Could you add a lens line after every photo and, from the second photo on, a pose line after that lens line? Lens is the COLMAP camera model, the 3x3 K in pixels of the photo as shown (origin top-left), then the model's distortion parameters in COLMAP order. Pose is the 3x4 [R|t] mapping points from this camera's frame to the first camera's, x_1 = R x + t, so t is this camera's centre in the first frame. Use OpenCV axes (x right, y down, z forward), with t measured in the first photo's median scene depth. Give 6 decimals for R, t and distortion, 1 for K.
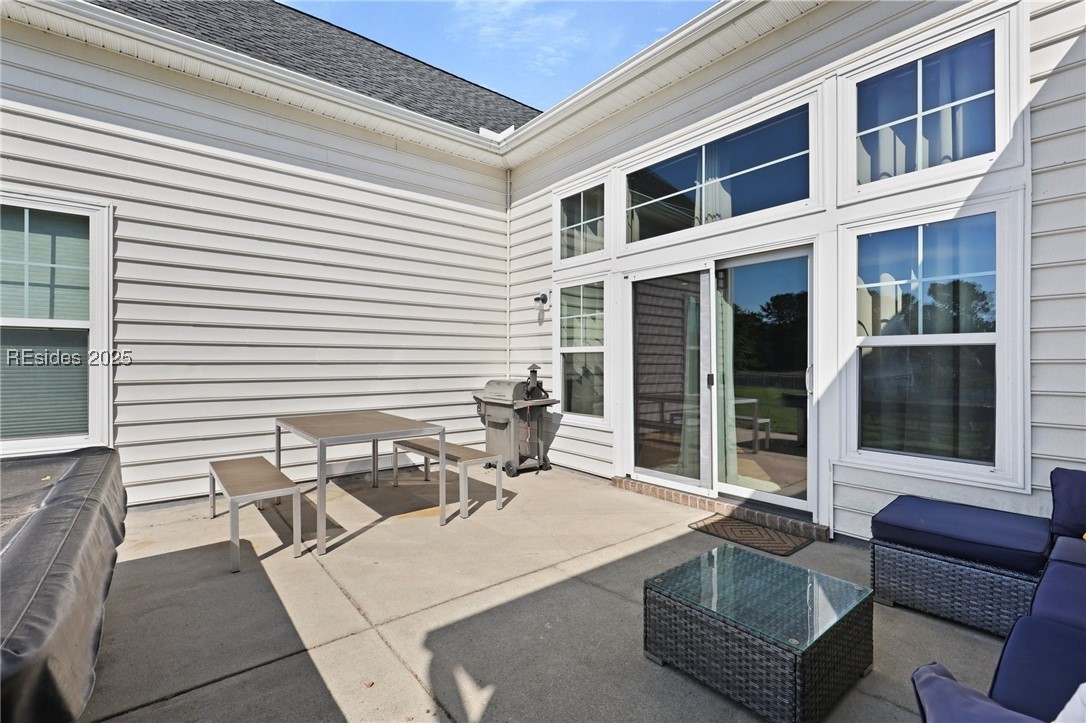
lens RADIAL K [[489.7, 0, 546.2], [0, 489.7, 362.9], [0, 0, 1]] dist [-0.000283, -0.000128]
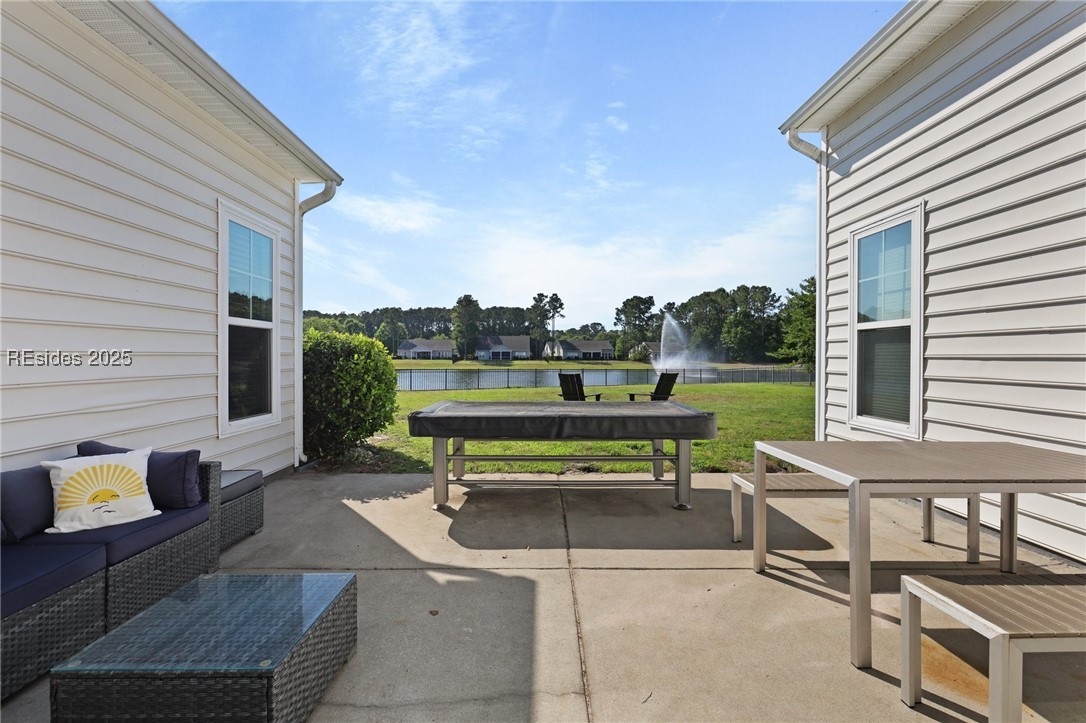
lens RADIAL K [[493.1, 0, 544.2], [0, 493.1, 352.2], [0, 0, 1]] dist [0.000395, 0.000151]
pose [[-0.625402, -0.009483, -0.780245, 0.475199], [-0.004814, 0.999954, -0.008295, 0.001259], [0.780288, -0.001431, -0.625419, 1.225615]]
